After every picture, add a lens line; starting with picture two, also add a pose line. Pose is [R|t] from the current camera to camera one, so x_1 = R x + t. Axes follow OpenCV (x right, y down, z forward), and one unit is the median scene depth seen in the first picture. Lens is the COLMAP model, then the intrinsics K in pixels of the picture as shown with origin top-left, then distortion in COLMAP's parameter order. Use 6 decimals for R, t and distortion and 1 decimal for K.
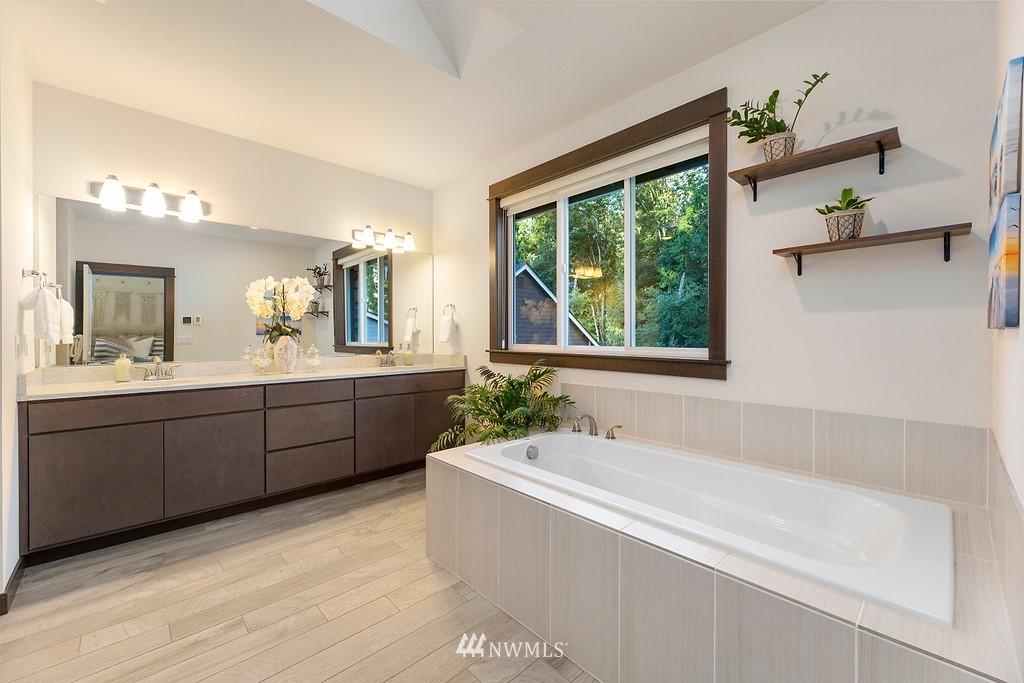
lens RADIAL K [[412.9, 0, 510.4], [0, 412.9, 337.9], [0, 0, 1]] dist [0.001057, -0.000572]
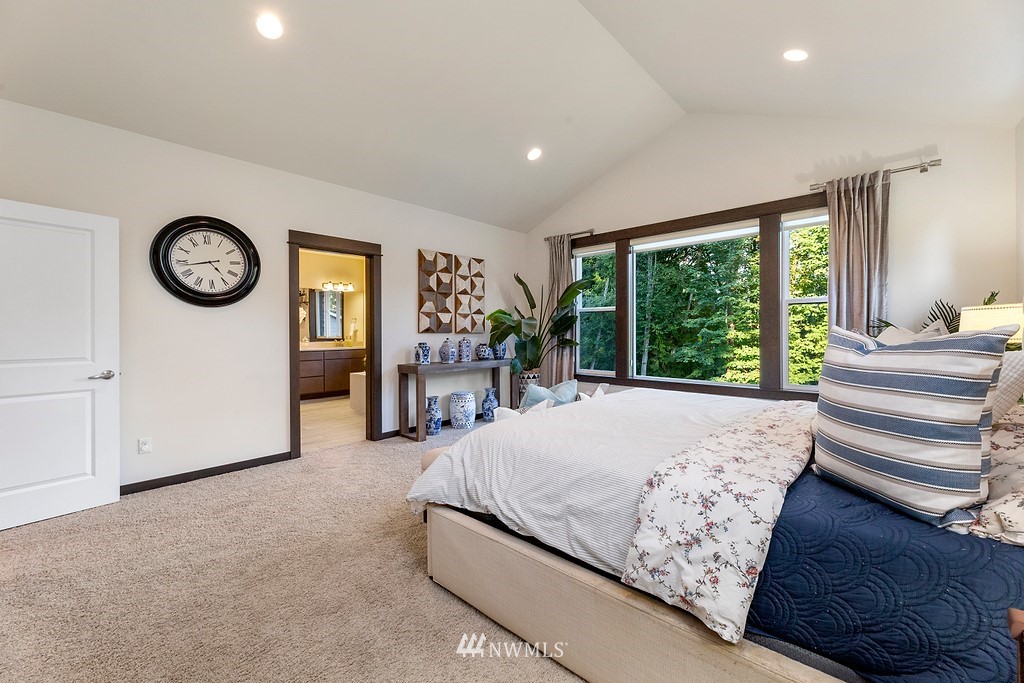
lens RADIAL K [[412.9, 0, 516.1], [0, 412.9, 336.5], [0, 0, 1]] dist [0.001057, -0.000572]
pose [[0.996157, 0.003051, 0.087531, 0.542978], [-0.003944, 0.999942, 0.010034, -0.012855], [-0.087495, -0.010341, 0.996111, -1.543222]]
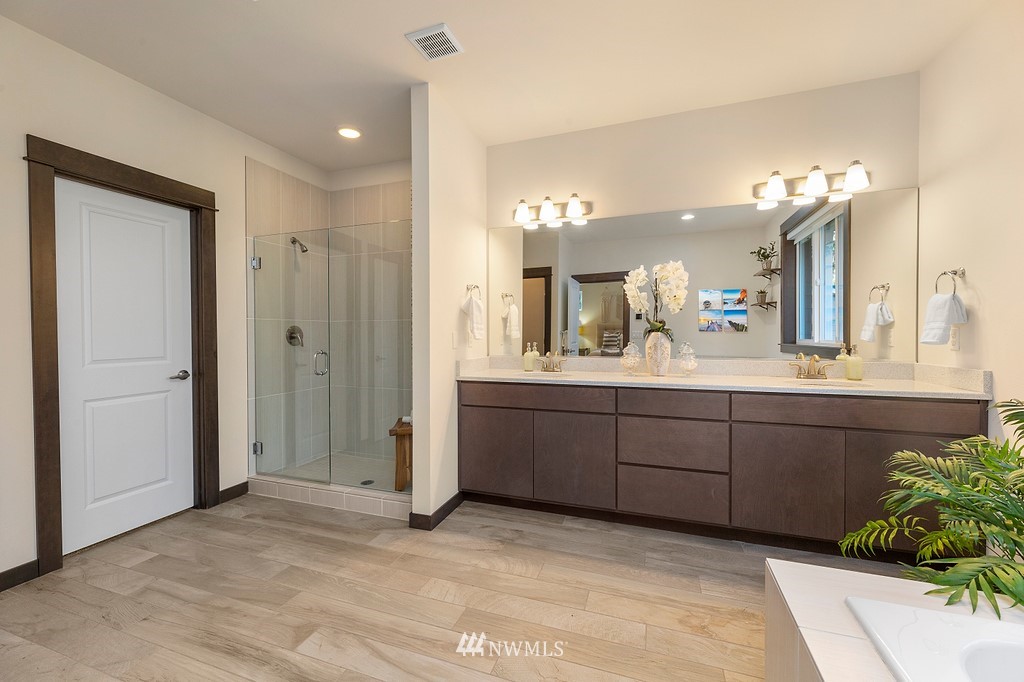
lens RADIAL K [[412.9, 0, 510.1], [0, 412.9, 338.3], [0, 0, 1]] dist [0.001057, -0.000572]
pose [[0.455837, 0.011835, -0.889985, 0.086787], [-0.001226, 0.999919, 0.012669, -0.003298], [0.890063, -0.004684, 0.455814, 0.360528]]
